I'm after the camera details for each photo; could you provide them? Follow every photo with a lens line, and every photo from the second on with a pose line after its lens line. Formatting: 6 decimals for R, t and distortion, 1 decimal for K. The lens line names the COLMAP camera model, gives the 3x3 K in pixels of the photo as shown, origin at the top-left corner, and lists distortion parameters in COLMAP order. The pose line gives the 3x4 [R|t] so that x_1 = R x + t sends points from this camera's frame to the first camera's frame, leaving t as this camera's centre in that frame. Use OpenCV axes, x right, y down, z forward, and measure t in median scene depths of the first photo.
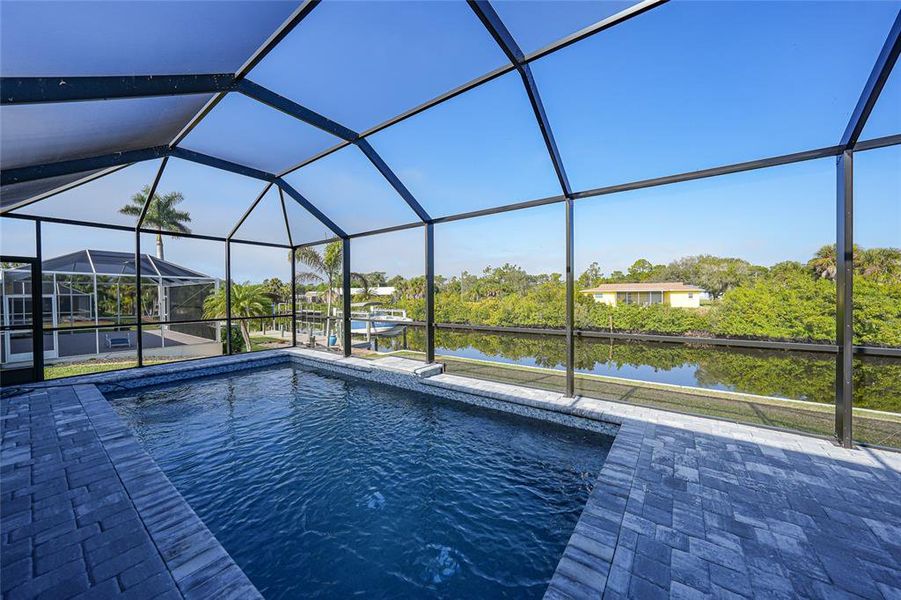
lens RADIAL K [[316.4, 0, 451.0], [0, 316.4, 298.8], [0, 0, 1]] dist [-0.027029, 0.006371]
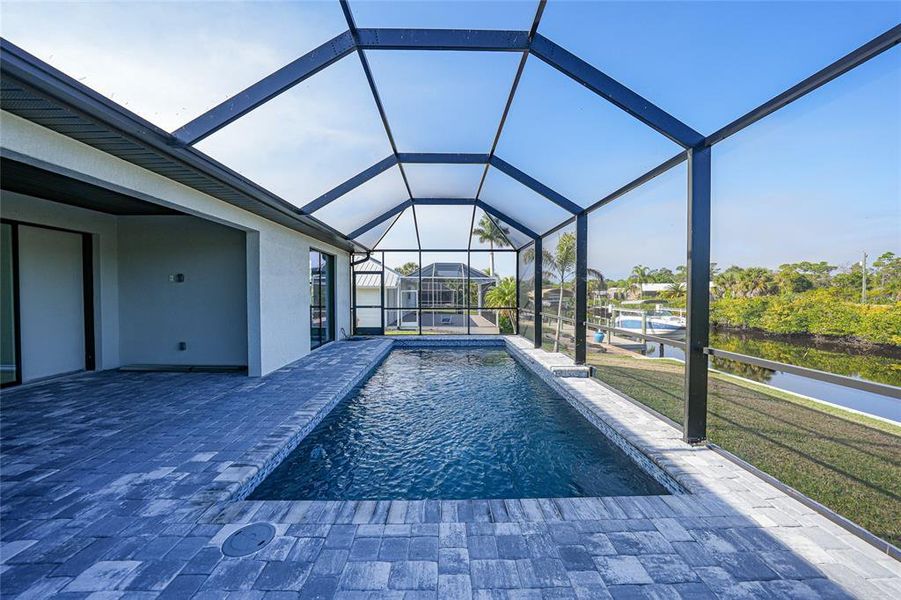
lens RADIAL K [[315.0, 0, 450.5], [0, 315.0, 300.0], [0, 0, 1]] dist [-0.027861, 0.006563]
pose [[0.602073, 0.025992, -0.798018, 0.082532], [-0.013258, 0.999658, 0.022557, -0.000434], [0.798331, -0.003001, 0.602212, 0.026485]]
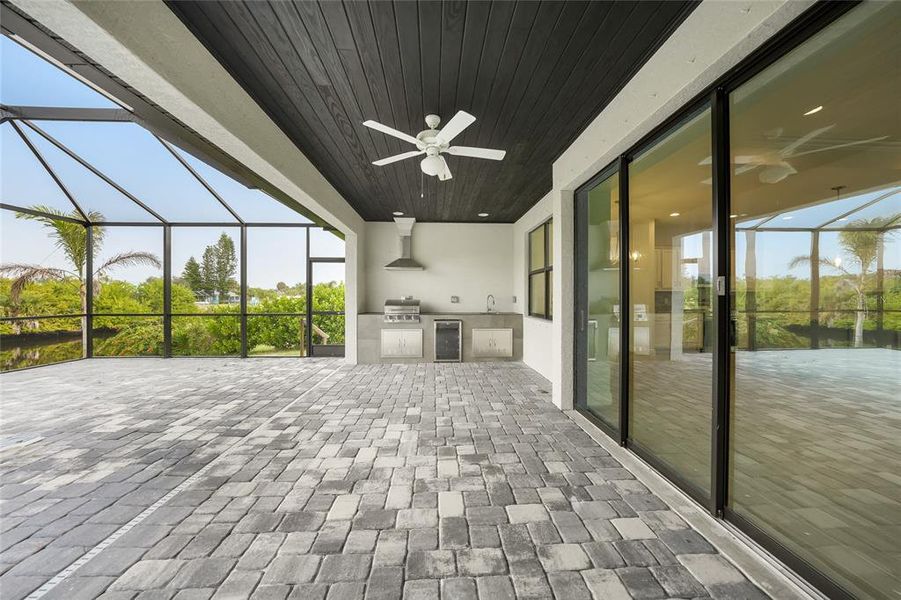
lens RADIAL K [[319.4, 0, 450.5], [0, 319.4, 300.0], [0, 0, 1]] dist [-0.025969, 0.006800]
pose [[-0.628651, -0.001826, 0.777685, -0.130885], [0.011249, 0.999871, 0.011442, 0.005835], [-0.777606, 0.015941, -0.628549, -0.010537]]
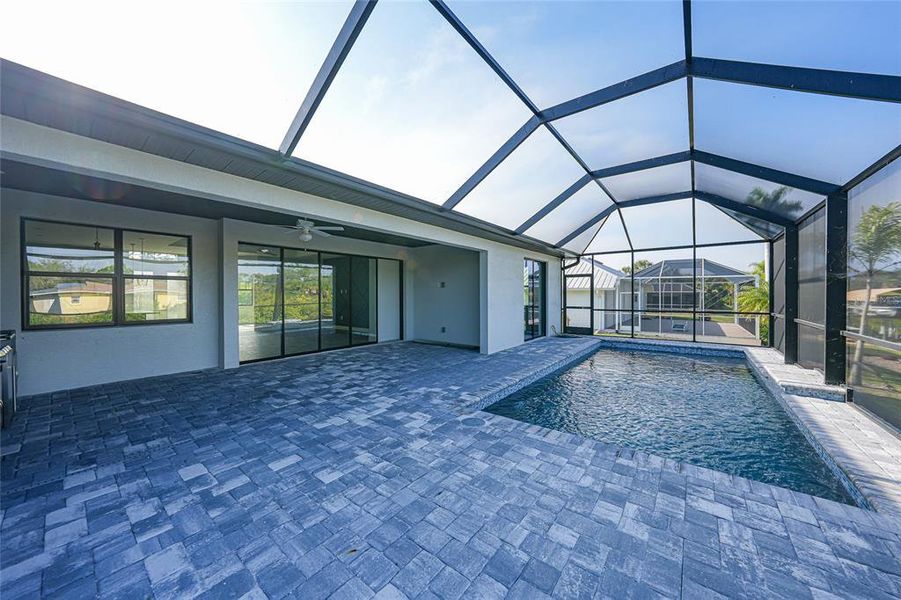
lens RADIAL K [[316.4, 0, 451.0], [0, 316.4, 298.8], [0, 0, 1]] dist [-0.027029, 0.006371]
pose [[-0.036520, 0.018802, -0.999156, 0.126902], [-0.007825, 0.999787, 0.019100, -0.000244], [0.999302, 0.008516, -0.036365, 0.026765]]
